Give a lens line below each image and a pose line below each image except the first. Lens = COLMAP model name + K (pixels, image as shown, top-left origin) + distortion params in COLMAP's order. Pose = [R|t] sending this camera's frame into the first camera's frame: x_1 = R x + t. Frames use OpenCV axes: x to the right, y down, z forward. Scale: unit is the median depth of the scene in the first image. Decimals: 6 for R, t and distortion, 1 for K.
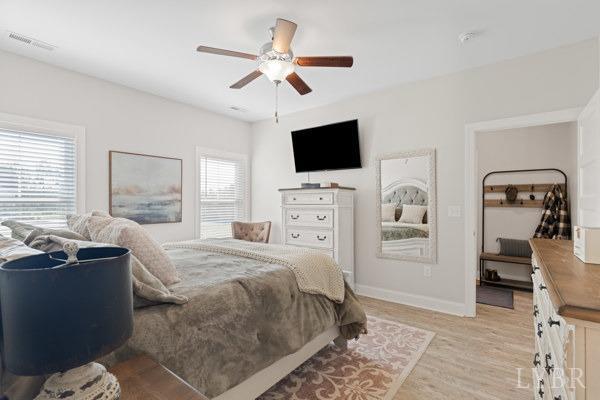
lens RADIAL K [[285.7, 0, 302.0], [0, 285.7, 203.2], [0, 0, 1]] dist [0.014482, 0.000051]
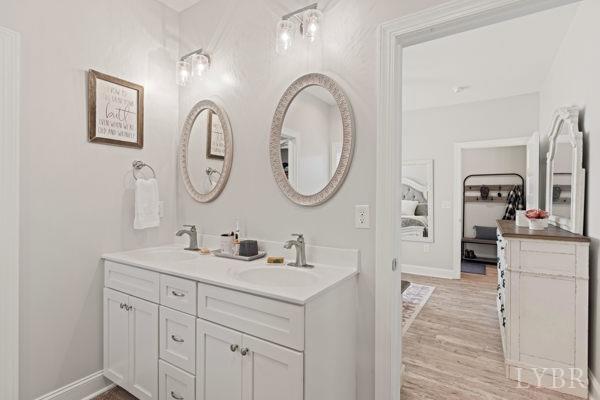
lens RADIAL K [[283.9, 0, 302.3], [0, 283.9, 199.9], [0, 0, 1]] dist [0.000522, 0.000048]
pose [[0.998063, 0.004264, 0.062069, -0.198177], [-0.004657, 0.999970, 0.006203, -0.000845], [-0.062041, -0.006480, 0.998053, -0.261377]]
